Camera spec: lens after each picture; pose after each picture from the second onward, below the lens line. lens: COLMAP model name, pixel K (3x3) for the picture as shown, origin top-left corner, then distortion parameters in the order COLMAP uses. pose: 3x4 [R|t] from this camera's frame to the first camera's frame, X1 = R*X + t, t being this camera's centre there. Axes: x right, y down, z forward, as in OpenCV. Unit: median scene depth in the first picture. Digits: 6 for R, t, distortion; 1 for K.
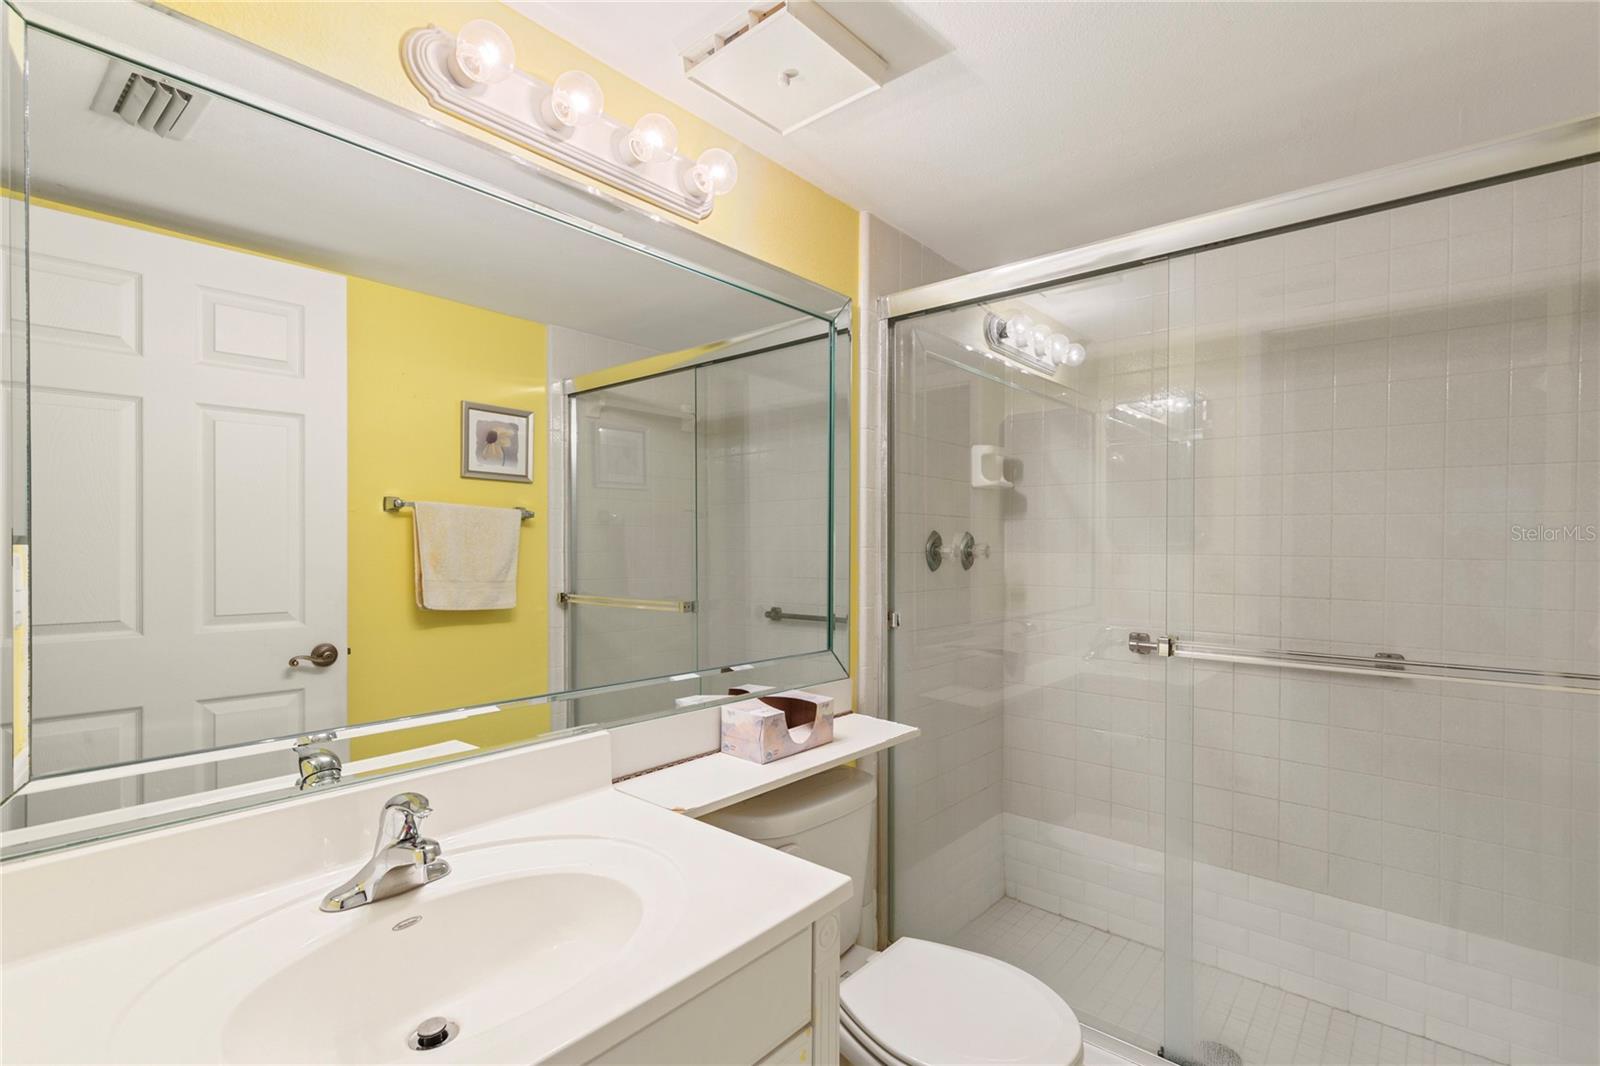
lens RADIAL K [[731.4, 0, 809.5], [0, 731.4, 544.7], [0, 0, 1]] dist [0.015550, -0.001606]
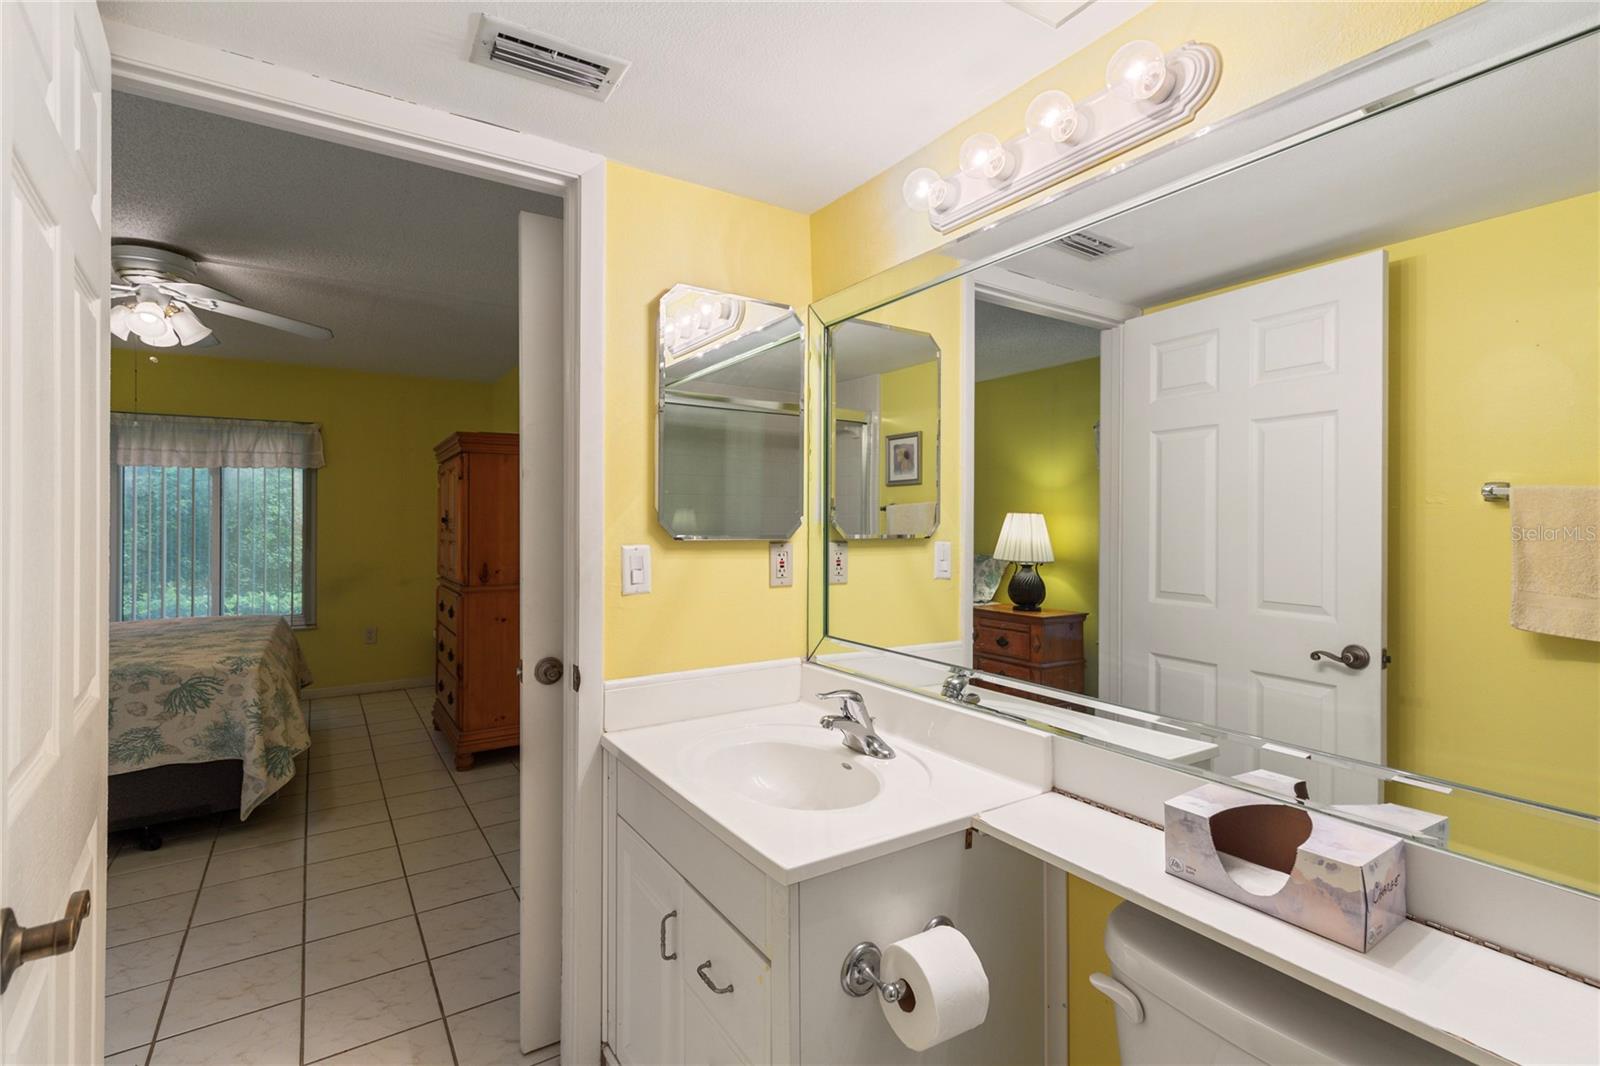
lens RADIAL K [[731.4, 0, 799.3], [0, 731.4, 526.2], [0, 0, 1]] dist [0.015550, -0.001606]
pose [[-0.268098, 0.000416, -0.963391, 0.595580], [-0.005594, 0.999982, 0.001988, -0.022897], [0.963375, 0.005922, -0.268091, 0.721403]]
